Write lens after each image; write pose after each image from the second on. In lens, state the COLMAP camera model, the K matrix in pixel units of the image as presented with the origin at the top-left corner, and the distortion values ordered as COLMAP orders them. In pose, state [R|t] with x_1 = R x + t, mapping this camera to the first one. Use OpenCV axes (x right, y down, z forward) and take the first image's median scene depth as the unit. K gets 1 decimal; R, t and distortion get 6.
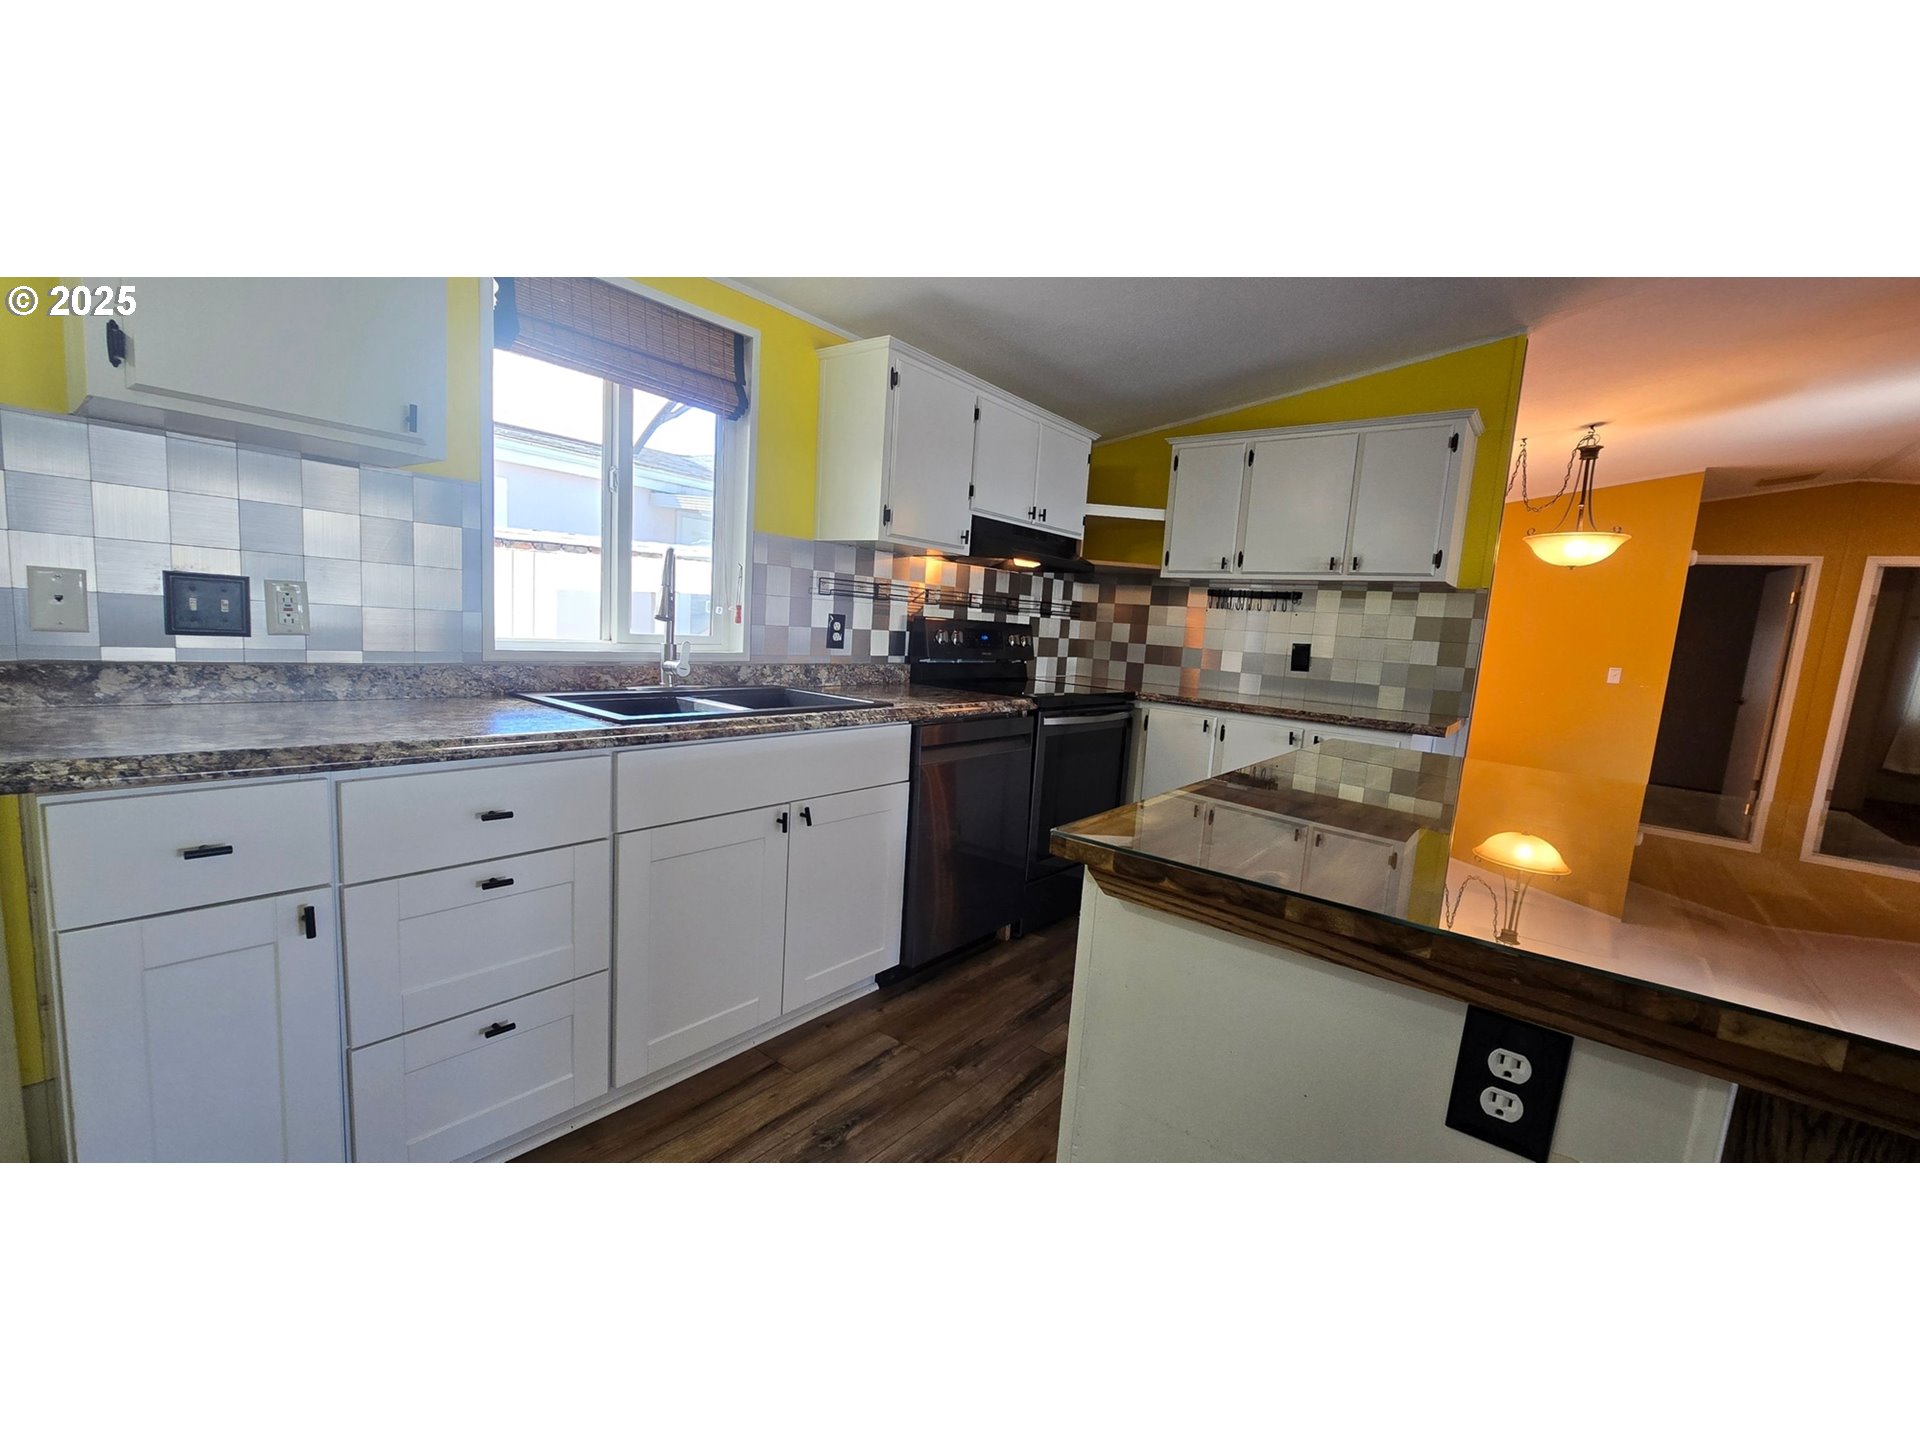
lens RADIAL K [[784.5, 0, 973.1], [0, 784.5, 722.6], [0, 0, 1]] dist [-0.000755, -0.001229]
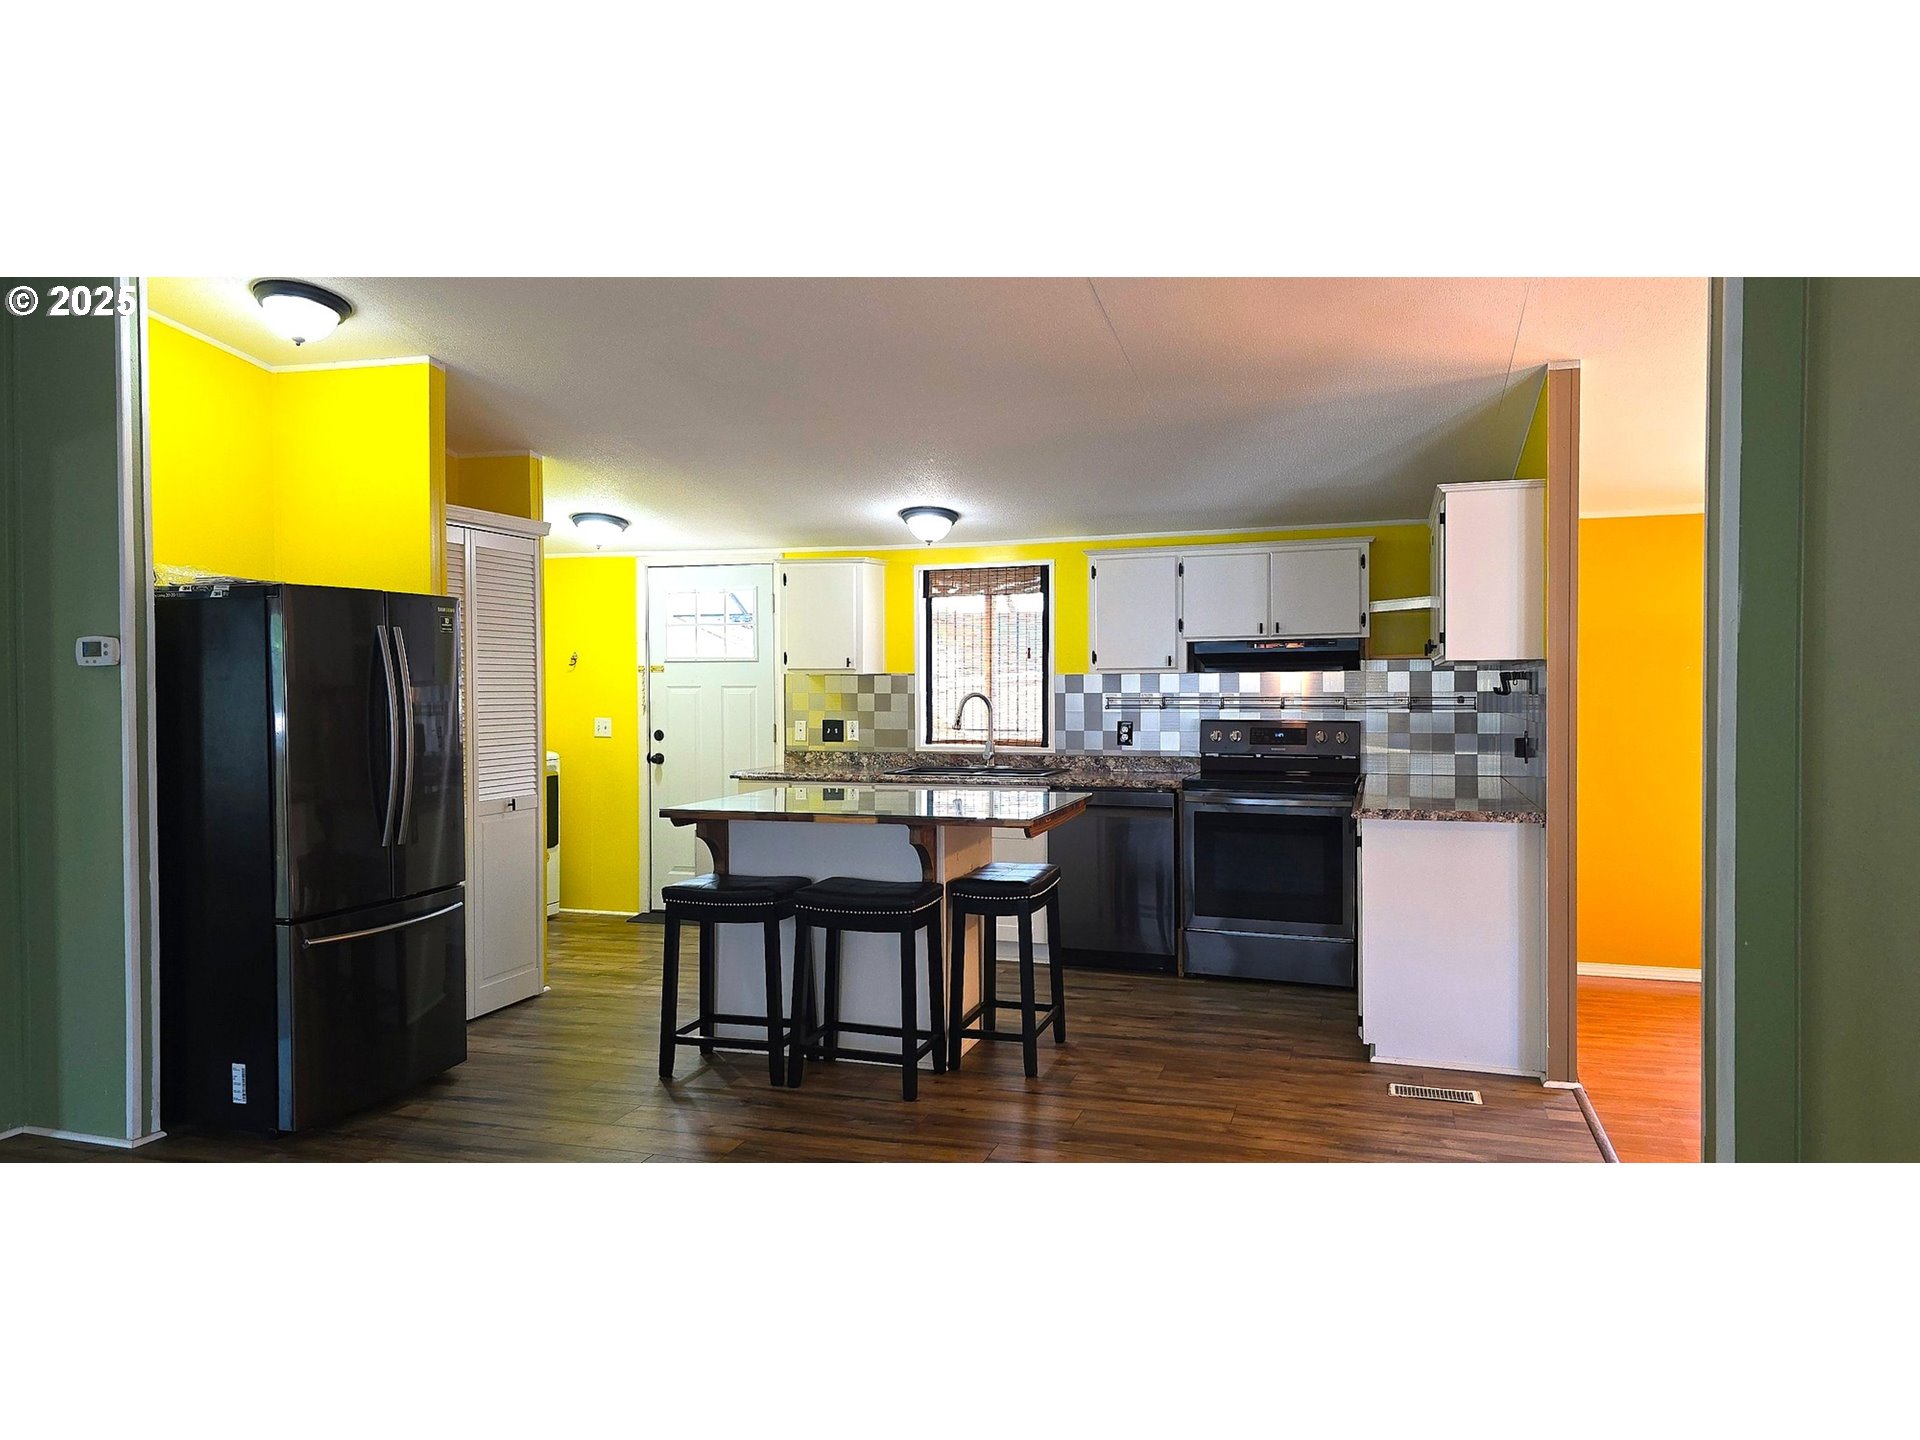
lens RADIAL K [[1270.7, 0, 934.5], [0, 1270.7, 702.2], [0, 0, 1]] dist [0.057607, -0.004032]
pose [[0.313020, -0.057145, -0.948026, 2.077304], [-0.096664, 0.991088, -0.091657, 0.079271], [0.944815, 0.120331, 0.304706, -0.041010]]
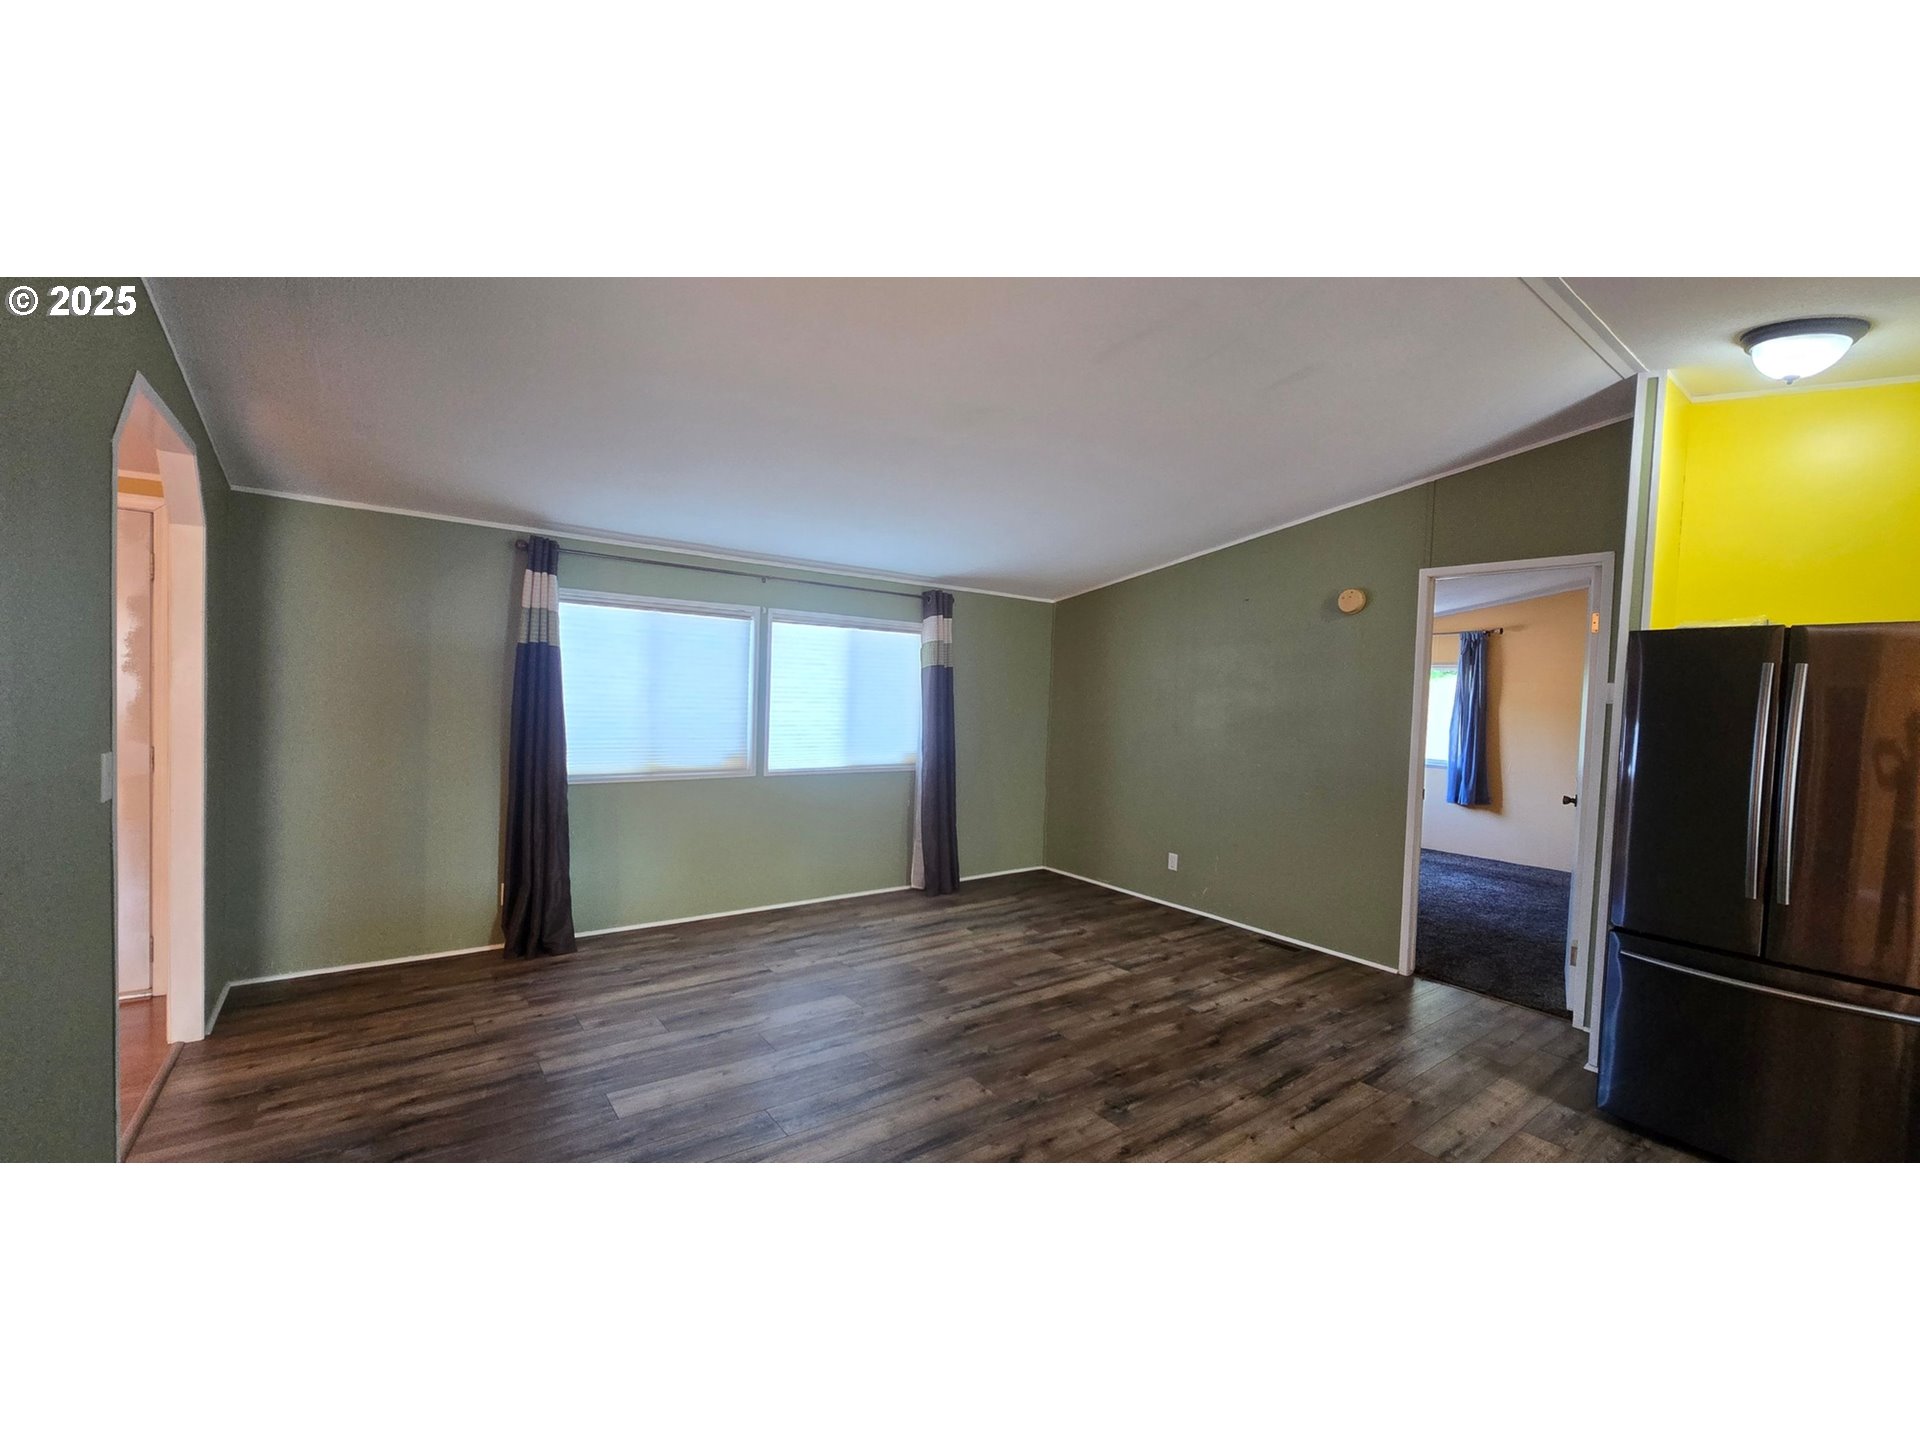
lens RADIAL K [[784.5, 0, 951.3], [0, 784.5, 724.3], [0, 0, 1]] dist [-0.000755, -0.001229]
pose [[-0.959893, -0.113490, 0.256371, 1.042019], [-0.066227, 0.980315, 0.185999, -0.133668], [-0.272433, 0.161561, -0.948514, 0.917059]]
